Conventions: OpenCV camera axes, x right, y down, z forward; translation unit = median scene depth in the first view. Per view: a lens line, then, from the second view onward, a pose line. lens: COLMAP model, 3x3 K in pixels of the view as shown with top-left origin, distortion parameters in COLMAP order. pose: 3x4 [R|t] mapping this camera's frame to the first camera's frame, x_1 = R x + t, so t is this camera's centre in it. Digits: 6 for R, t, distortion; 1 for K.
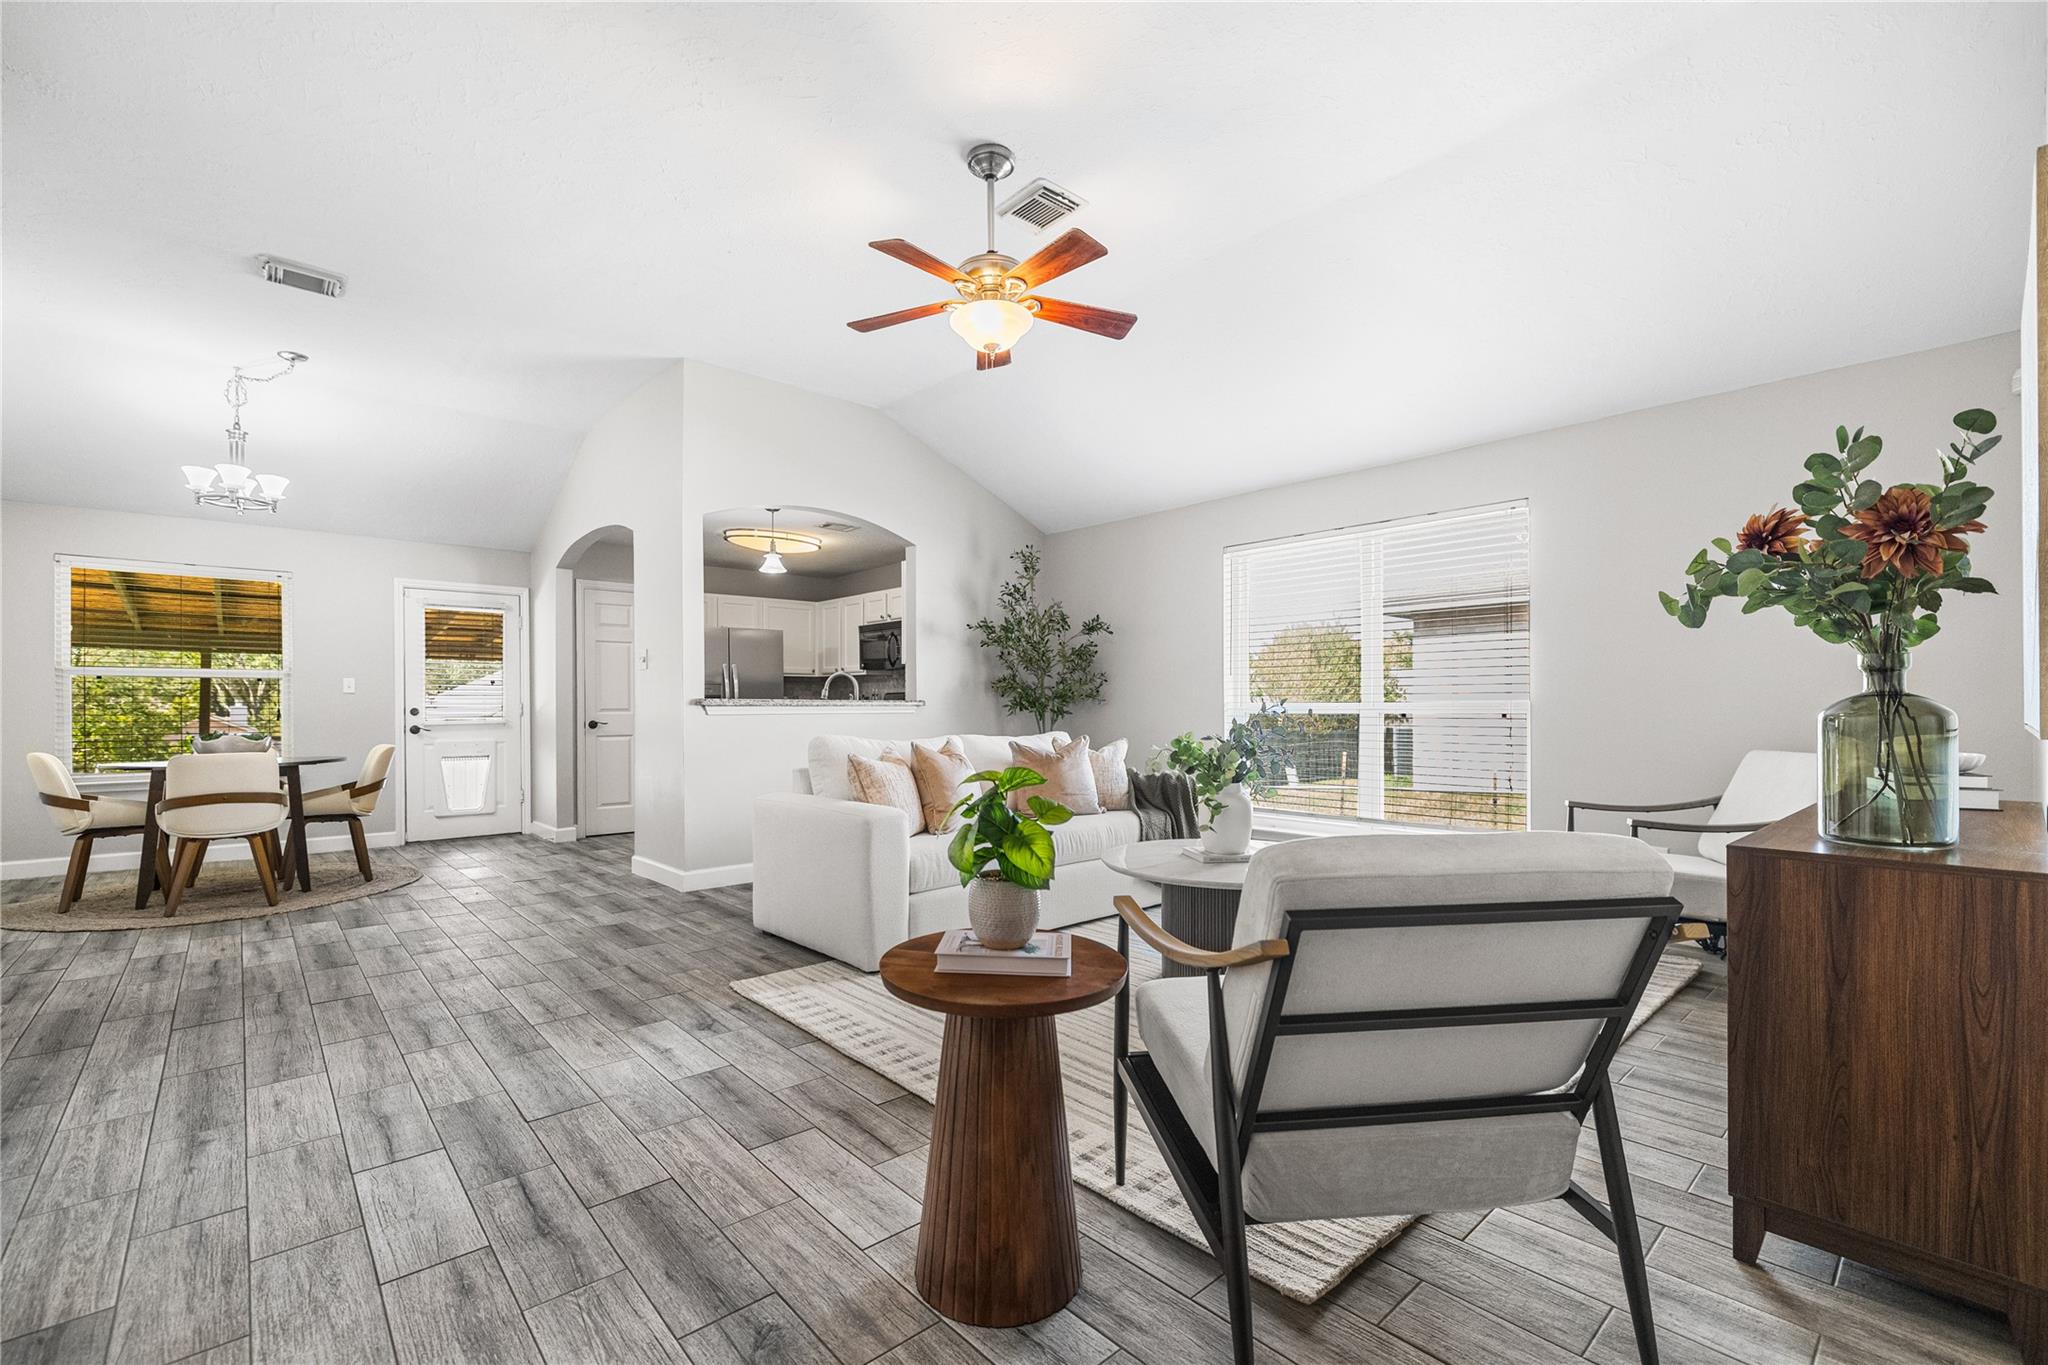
lens RADIAL K [[874.2, 0, 1016.8], [0, 874.2, 694.5], [0, 0, 1]] dist [0.002262, -0.001355]
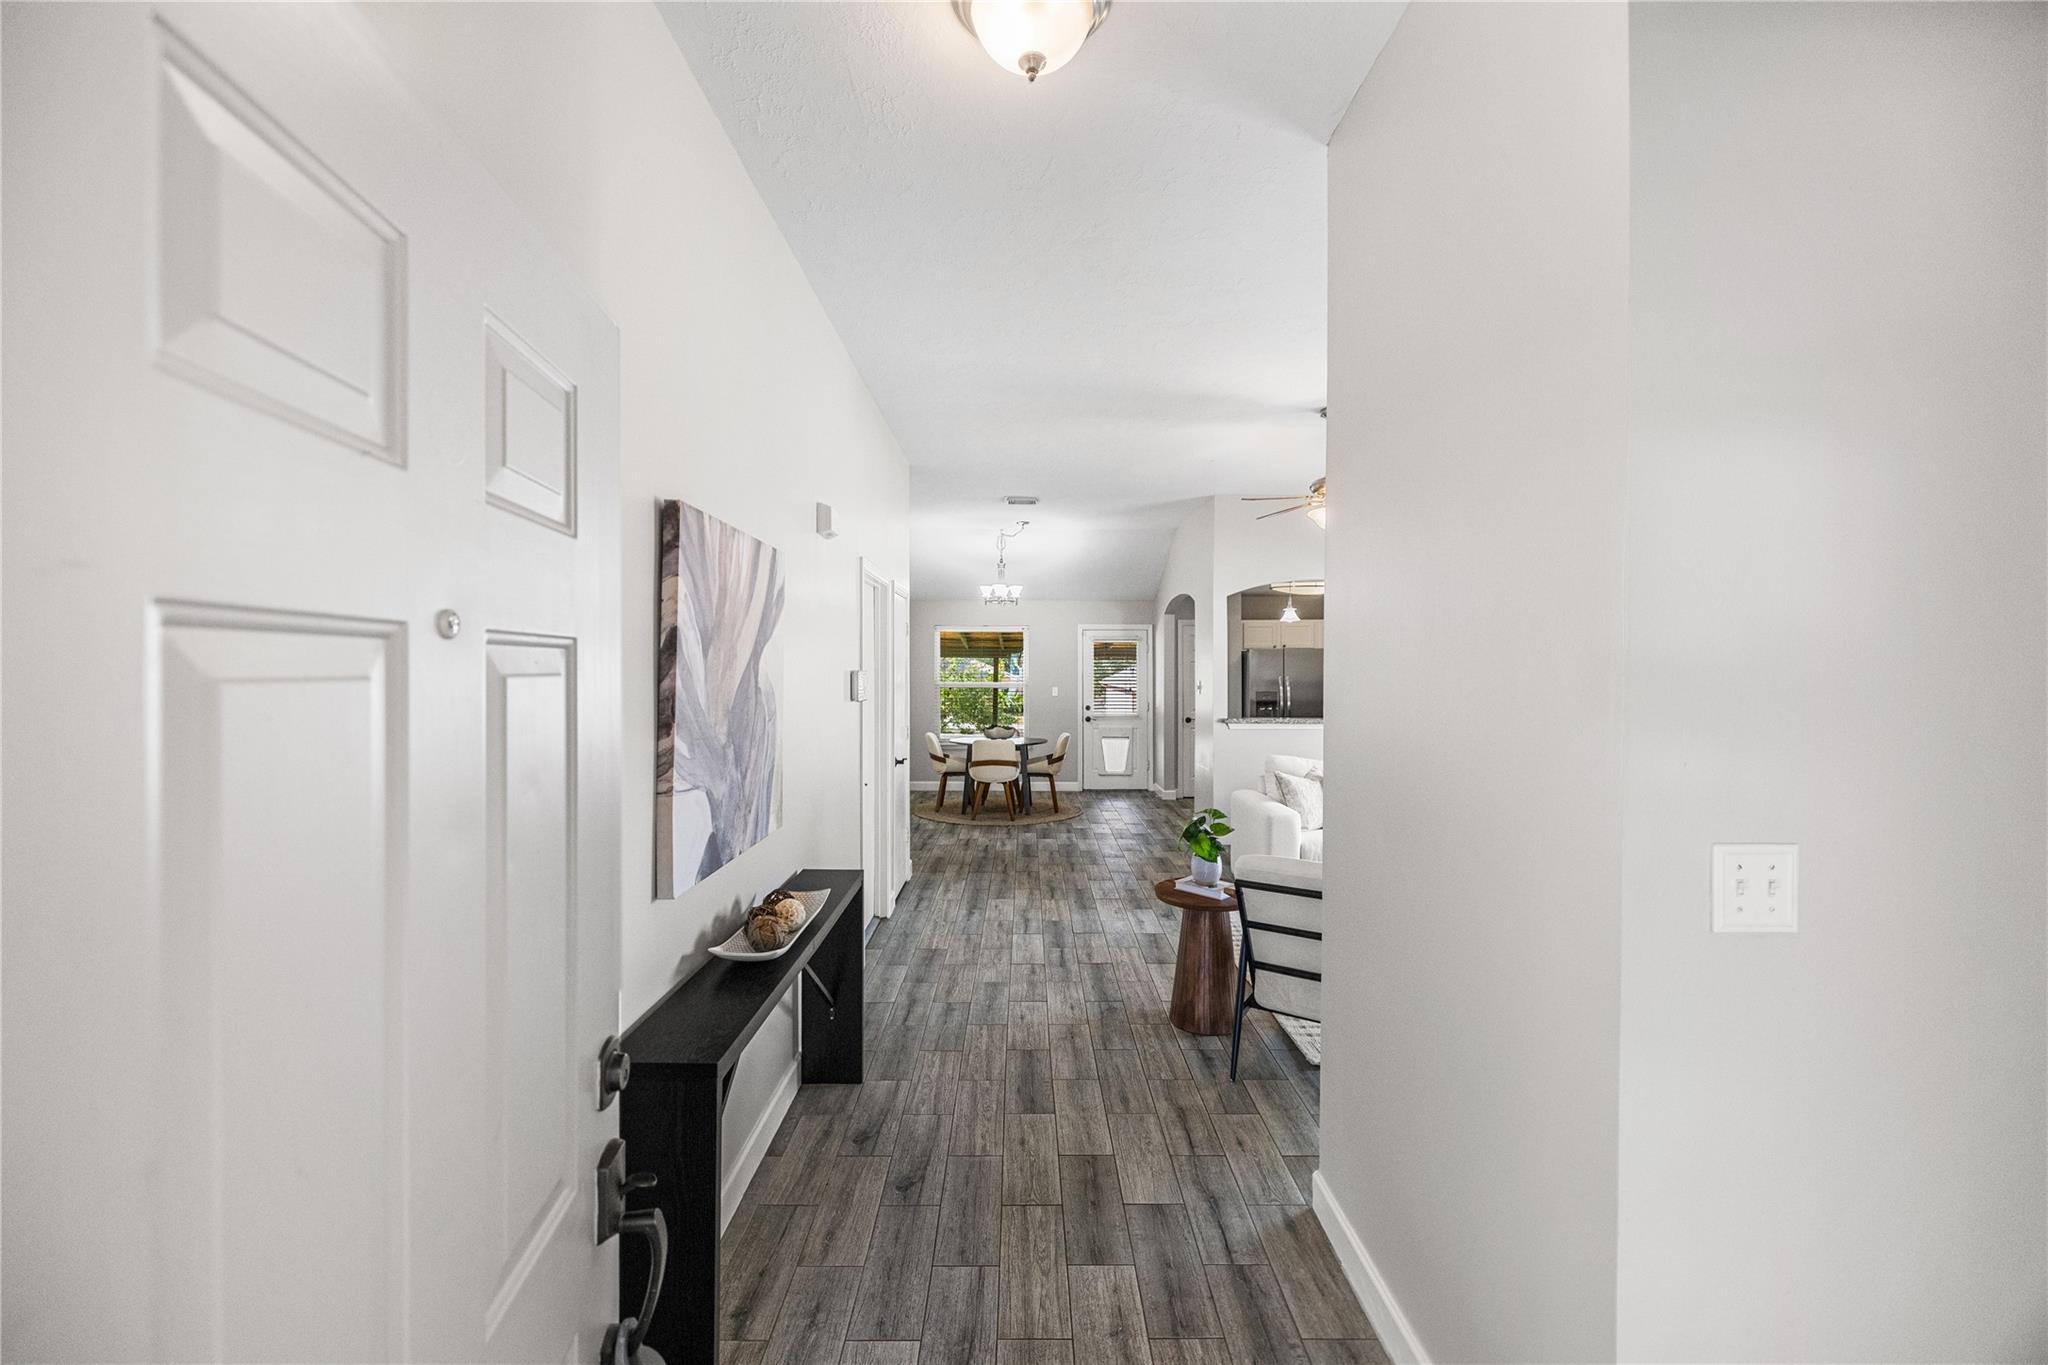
lens RADIAL K [[874.2, 0, 1041.7], [0, 874.2, 655.0], [0, 0, 1]] dist [0.002262, -0.001355]
pose [[0.758162, 0.002202, -0.652062, 0.467546], [-0.000941, 0.999997, 0.002283, -0.132683], [0.652065, -0.001117, 0.758162, -0.426320]]
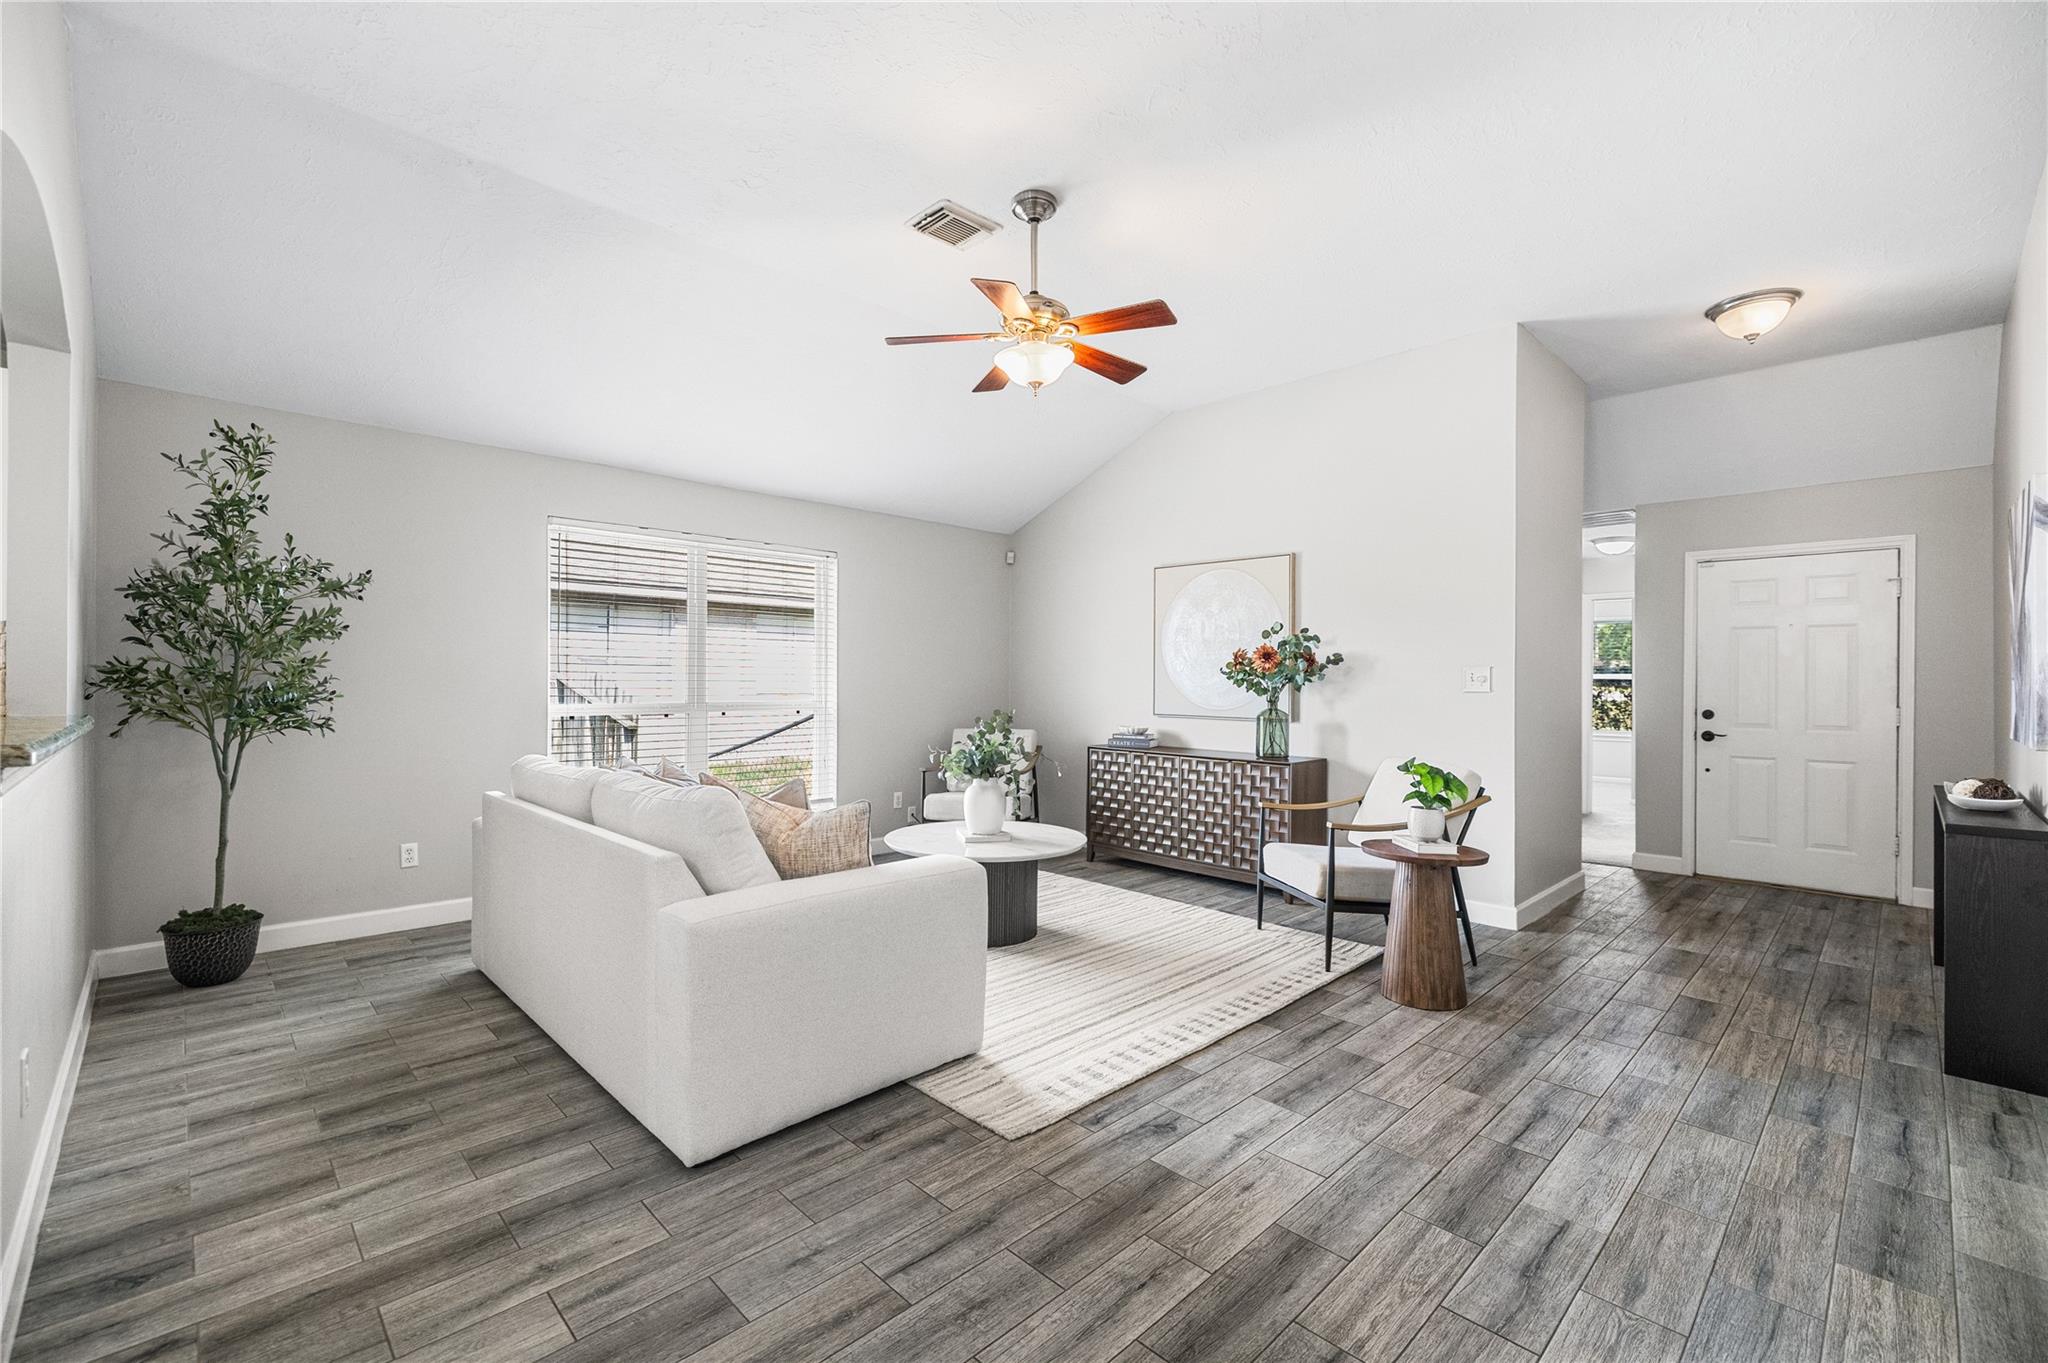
lens RADIAL K [[874.2, 0, 1010.1], [0, 874.2, 682.5], [0, 0, 1]] dist [0.002262, -0.001355]
pose [[-0.039285, -0.001886, 0.999226, -0.816038], [-0.021940, 0.999759, 0.001024, -0.029264], [-0.998987, -0.021883, -0.039317, 0.820311]]
